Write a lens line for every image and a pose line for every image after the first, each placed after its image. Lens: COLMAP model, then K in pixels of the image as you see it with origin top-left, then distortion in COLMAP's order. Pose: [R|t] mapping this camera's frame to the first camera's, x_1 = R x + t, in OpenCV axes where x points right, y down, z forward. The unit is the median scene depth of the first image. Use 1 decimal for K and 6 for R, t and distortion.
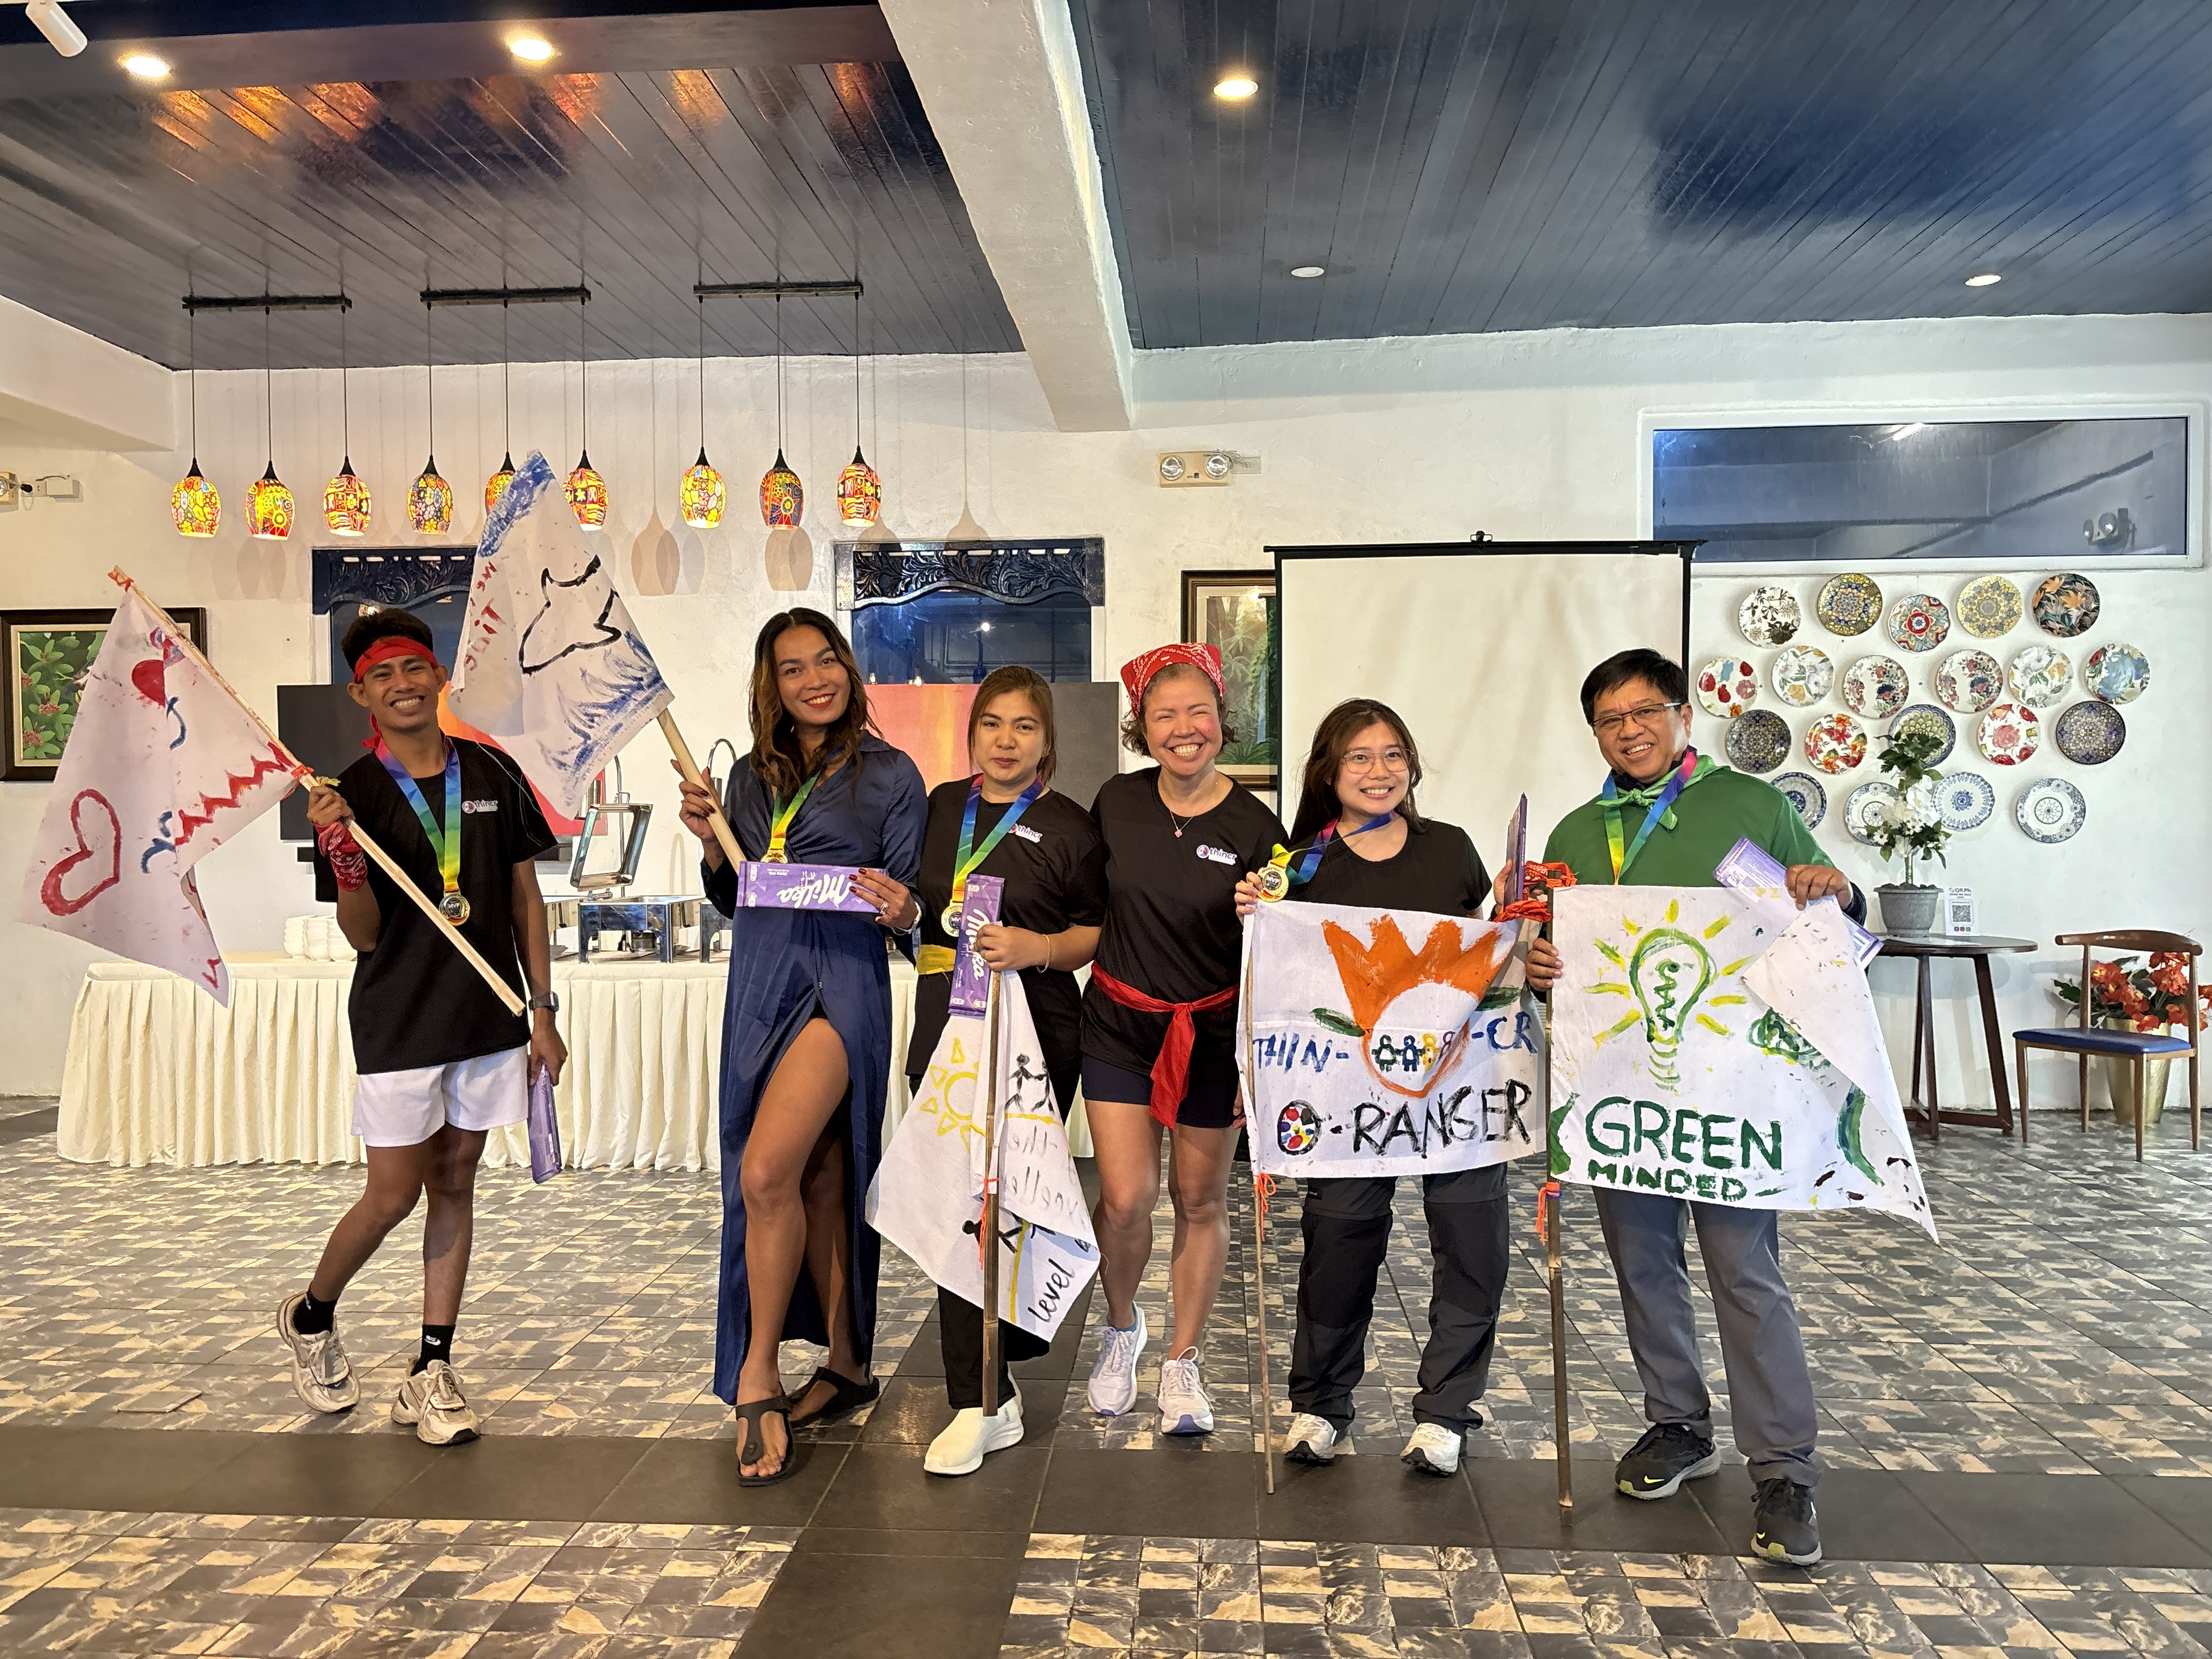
lens RADIAL K [[1652.9, 0, 1085.6], [0, 1652.9, 838.7], [0, 0, 1]] dist [0.060811, -0.059402]
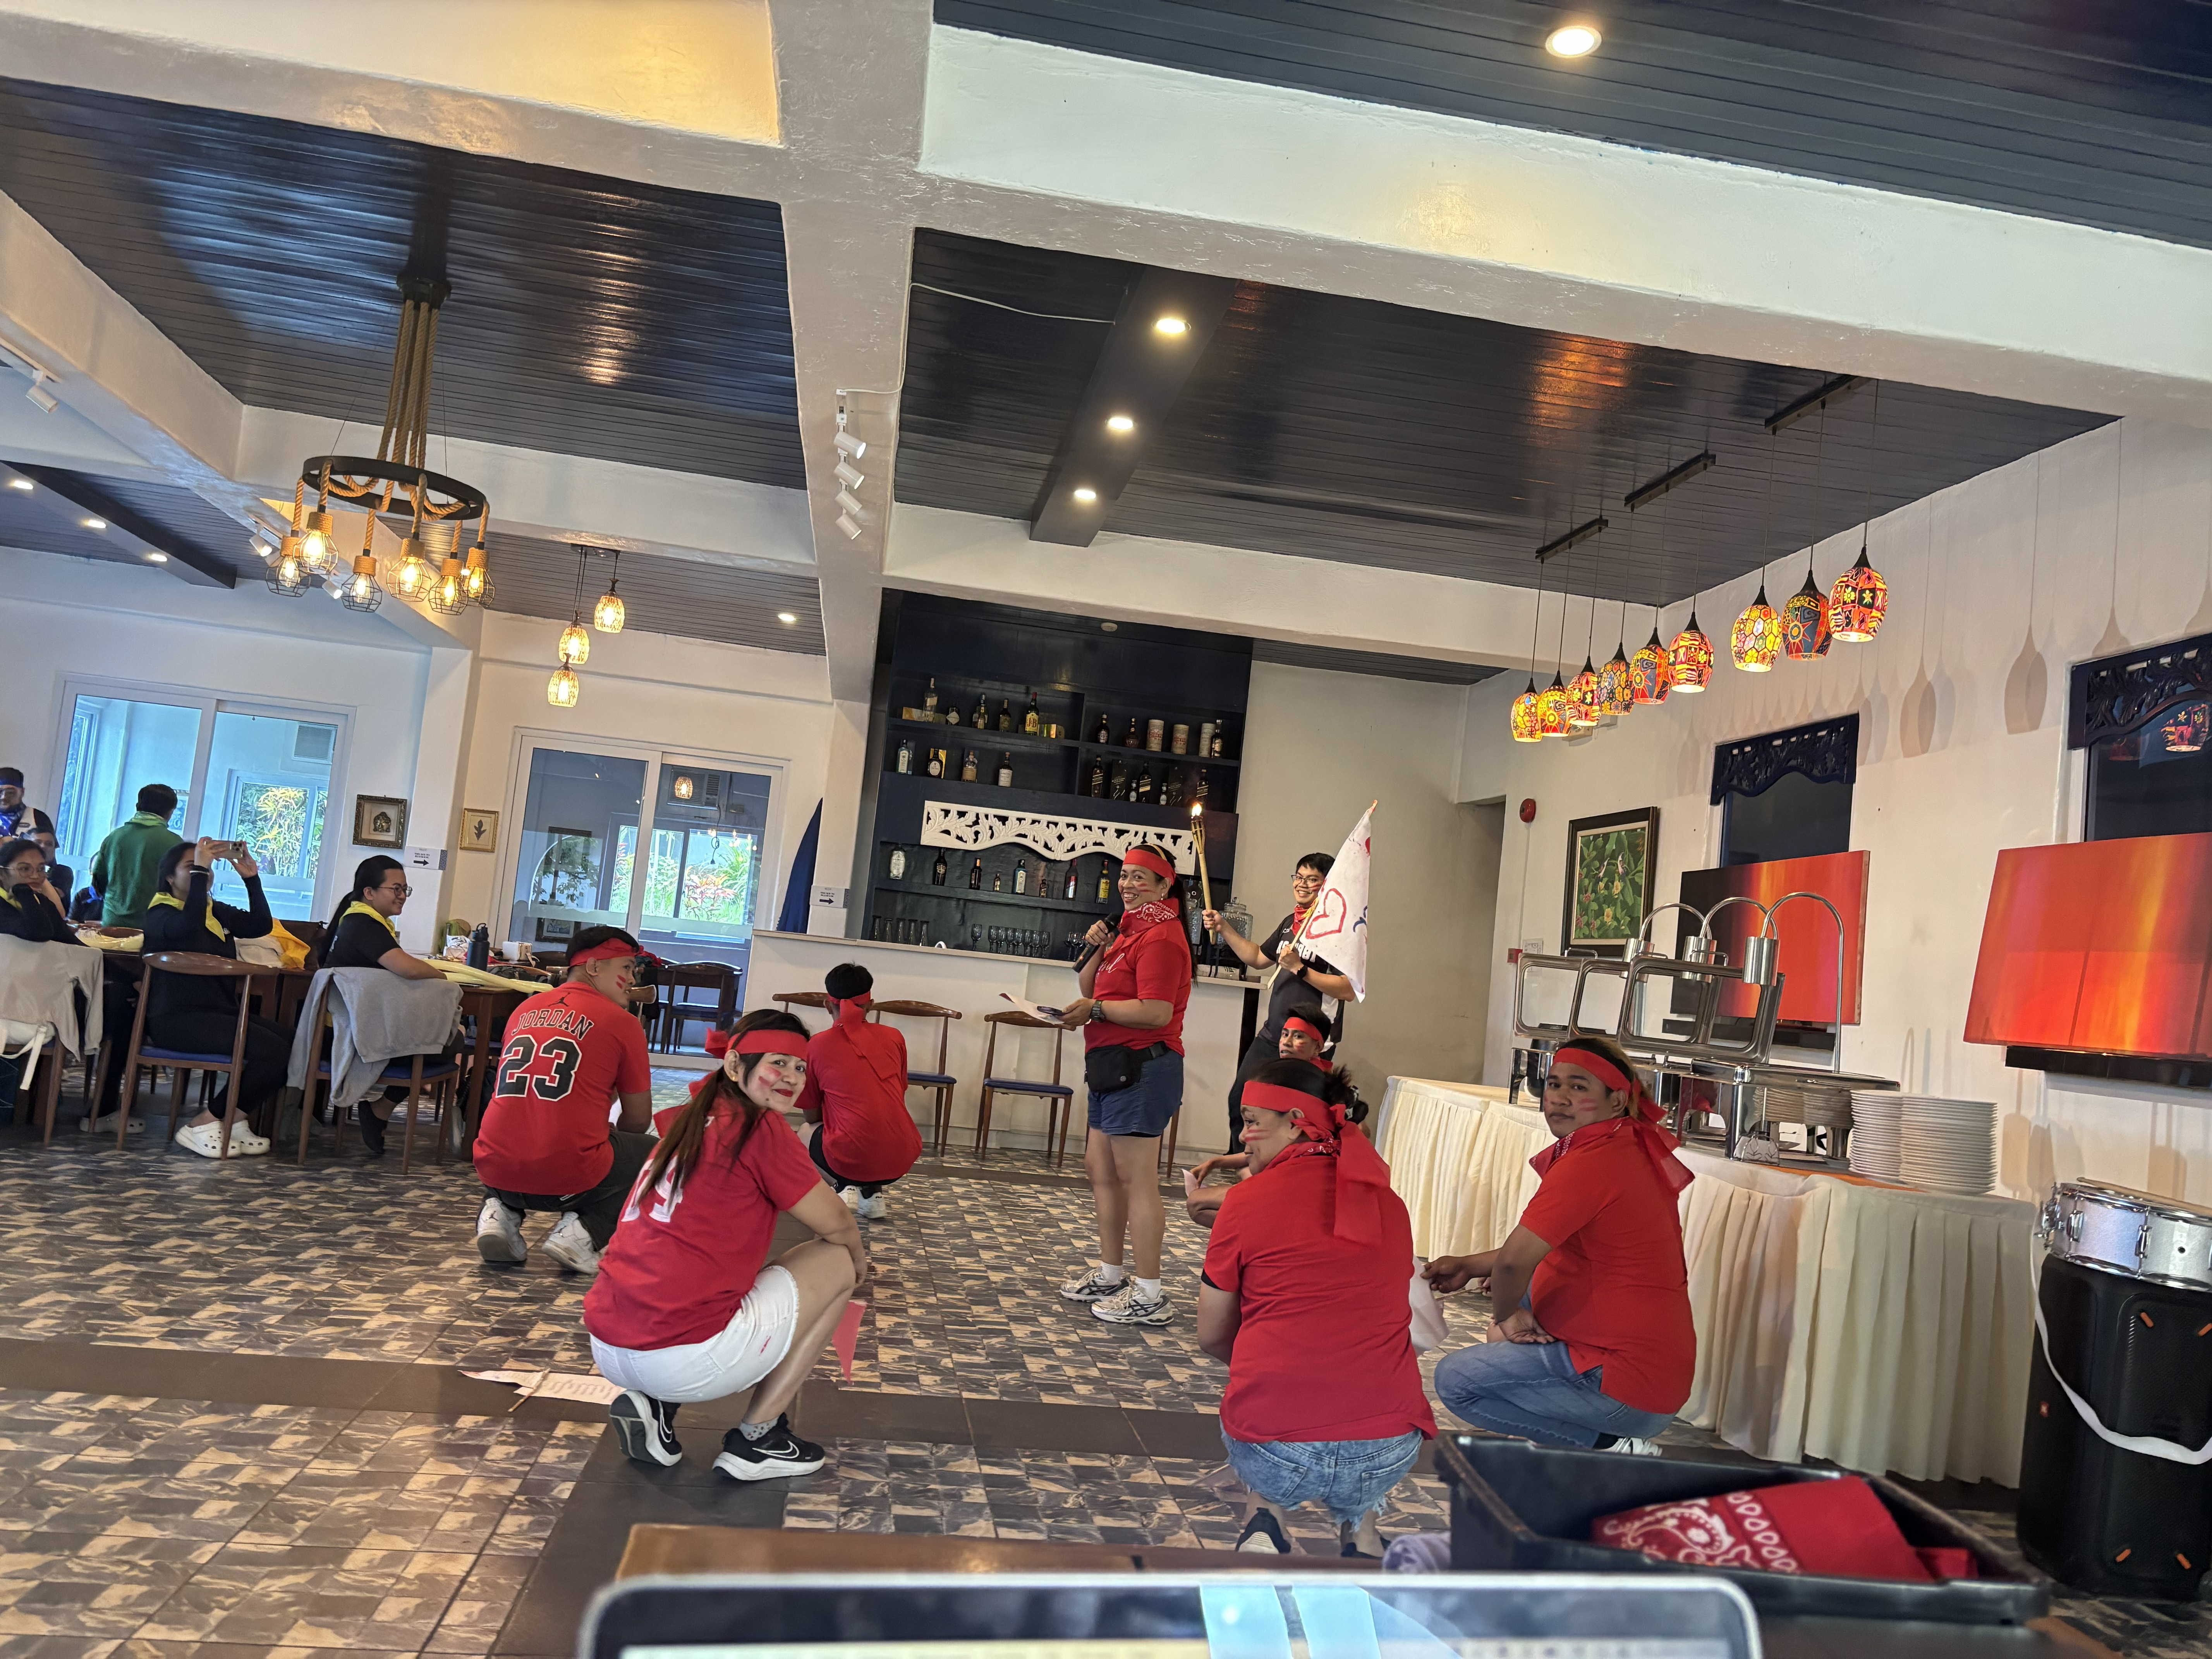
lens RADIAL K [[1656.5, 0, 1118.2], [0, 1656.5, 842.7], [0, 0, 1]] dist [0.050016, -0.044190]
pose [[0.231754, -0.046359, -0.971669, 0.531006], [-0.121376, 0.989680, -0.076168, 0.018294], [0.965172, 0.135590, 0.223736, 0.432833]]
